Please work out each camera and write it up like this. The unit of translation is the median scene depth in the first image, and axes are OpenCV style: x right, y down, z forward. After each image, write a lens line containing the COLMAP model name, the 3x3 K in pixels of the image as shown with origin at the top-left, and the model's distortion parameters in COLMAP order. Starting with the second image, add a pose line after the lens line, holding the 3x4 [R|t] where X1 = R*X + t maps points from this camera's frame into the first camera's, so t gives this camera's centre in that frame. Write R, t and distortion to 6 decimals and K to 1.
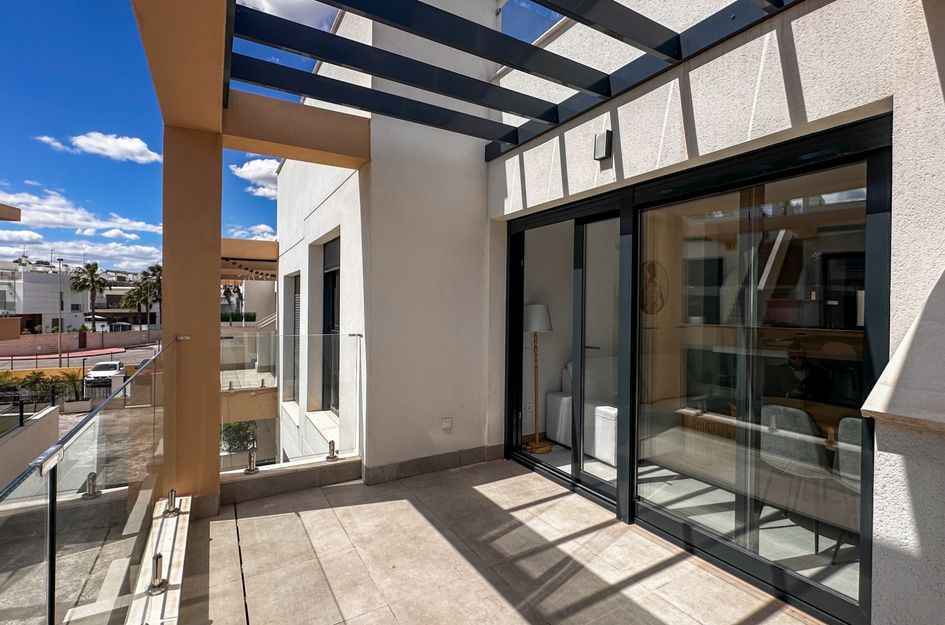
lens RADIAL K [[442.2, 0, 472.5], [0, 442.2, 312.5], [0, 0, 1]] dist [-0.001617, -0.000551]
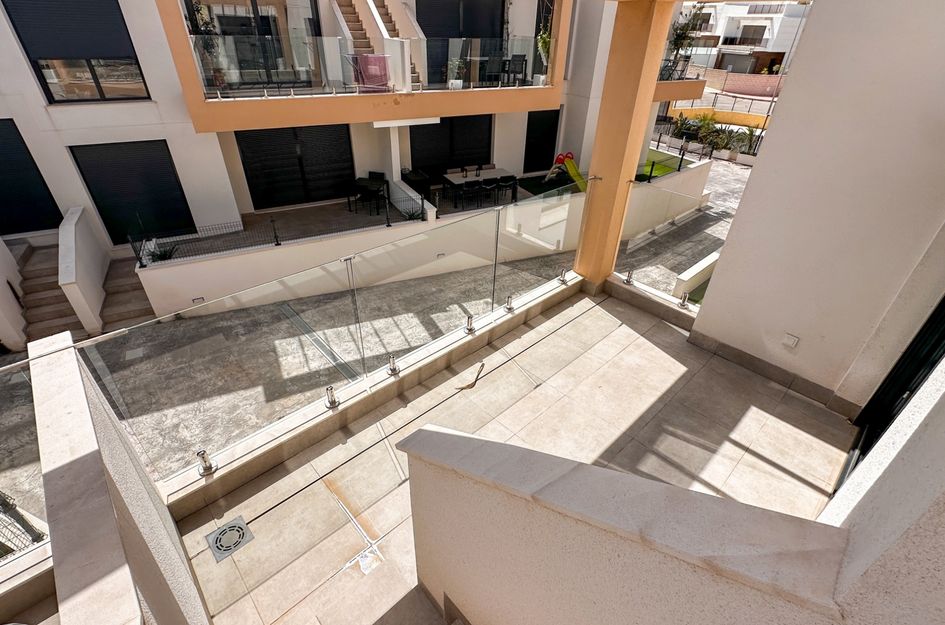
lens RADIAL K [[442.2, 0, 472.5], [0, 442.2, 312.5], [0, 0, 1]] dist [-0.001617, -0.000551]
pose [[0.214260, 0.537539, -0.815564, 0.577469], [-0.034517, 0.838600, 0.543653, -0.297379], [0.976167, -0.088332, 0.198232, 0.238505]]
